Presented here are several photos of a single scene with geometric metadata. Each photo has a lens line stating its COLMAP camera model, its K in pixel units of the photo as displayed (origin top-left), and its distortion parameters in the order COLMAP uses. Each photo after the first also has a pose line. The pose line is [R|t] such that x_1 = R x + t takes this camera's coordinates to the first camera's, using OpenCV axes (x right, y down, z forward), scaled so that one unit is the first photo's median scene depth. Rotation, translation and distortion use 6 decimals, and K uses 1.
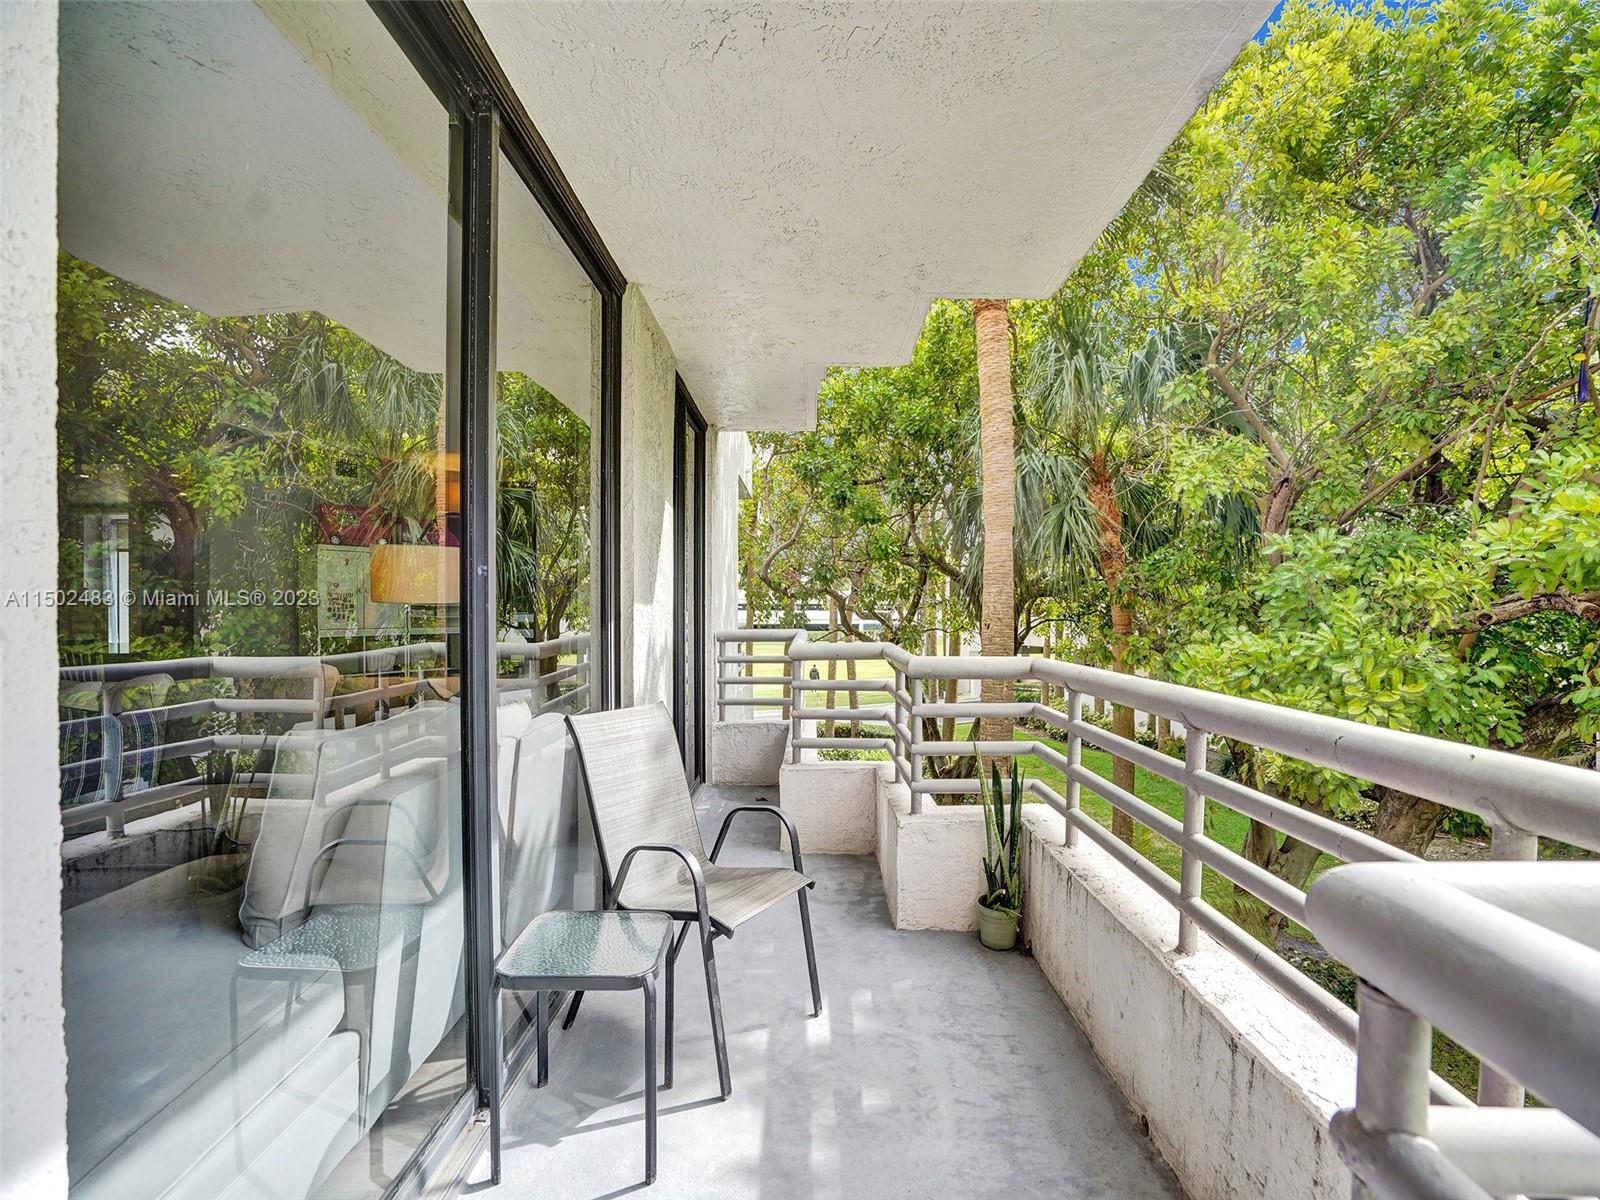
lens RADIAL K [[755.2, 0, 795.4], [0, 755.2, 603.3], [0, 0, 1]] dist [-0.052769, 0.021375]
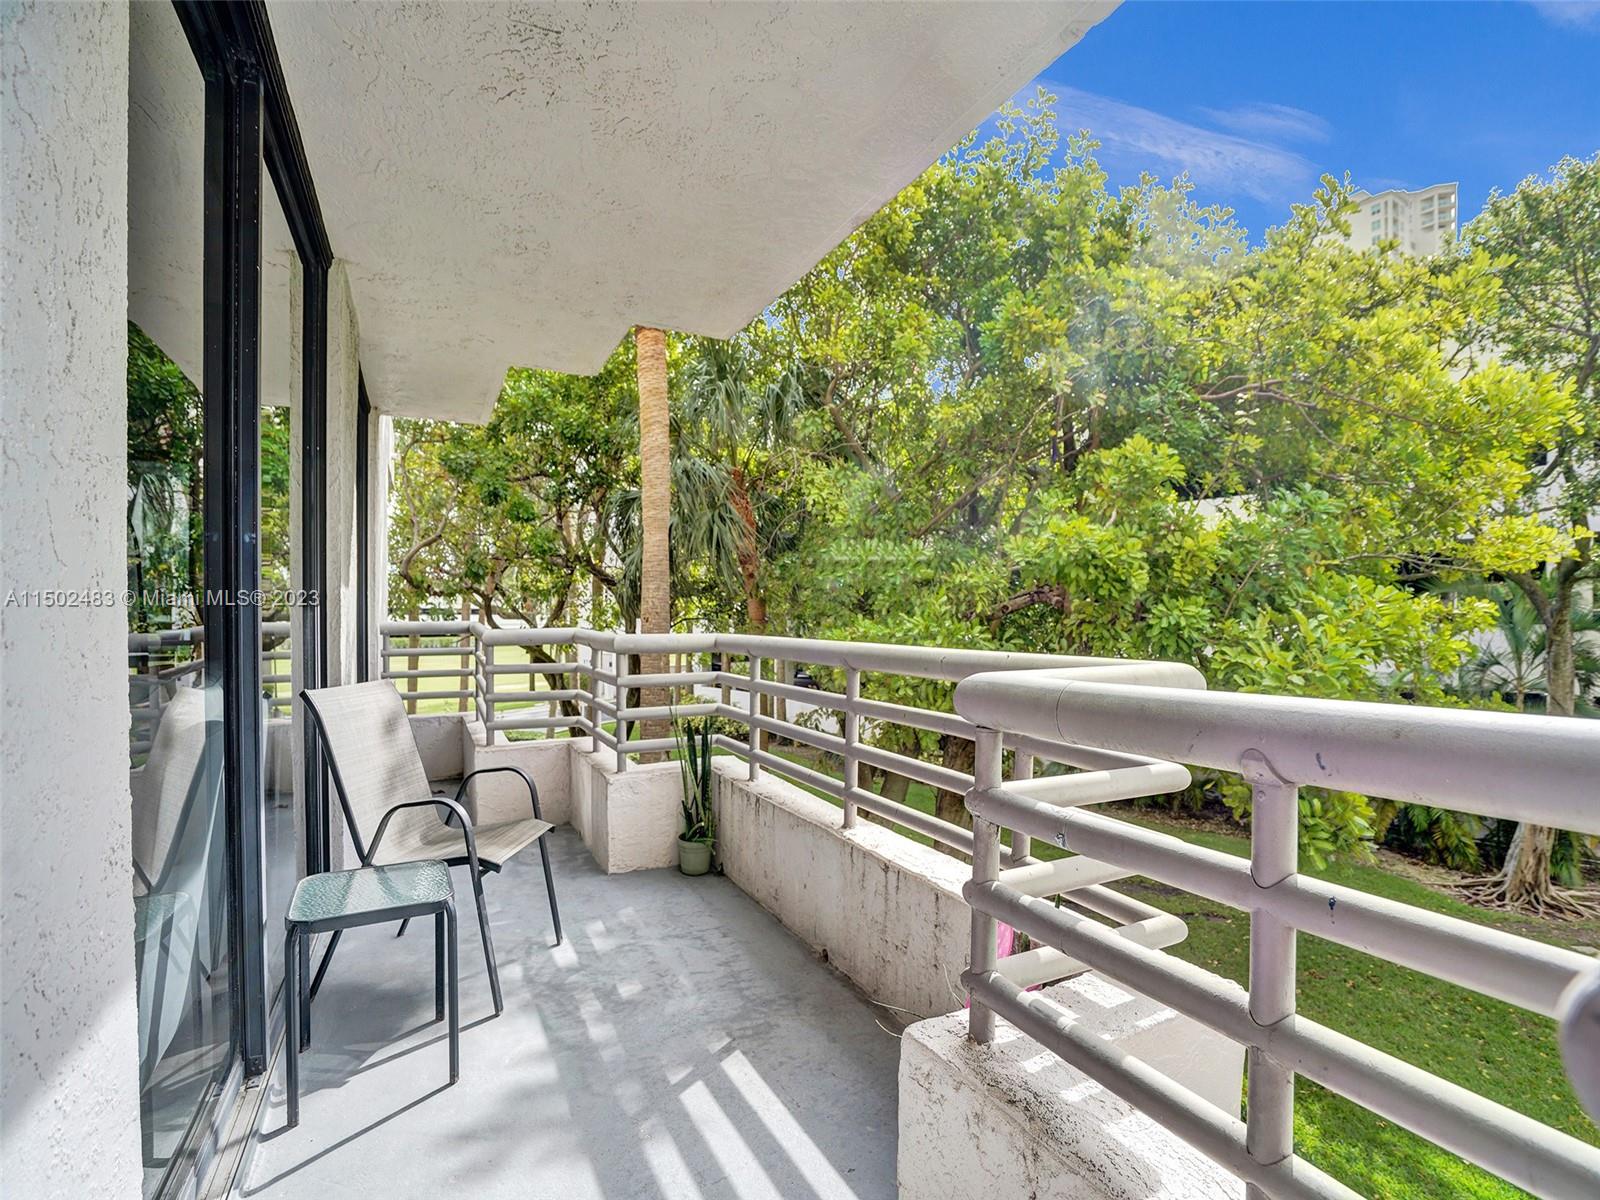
lens RADIAL K [[755.2, 0, 795.4], [0, 755.2, 603.3], [0, 0, 1]] dist [-0.052769, 0.021375]
pose [[0.883479, 0.002744, 0.468463, -0.142665], [0.000331, 0.999979, -0.006480, 0.029589], [-0.468471, 0.005880, 0.883459, -0.137065]]
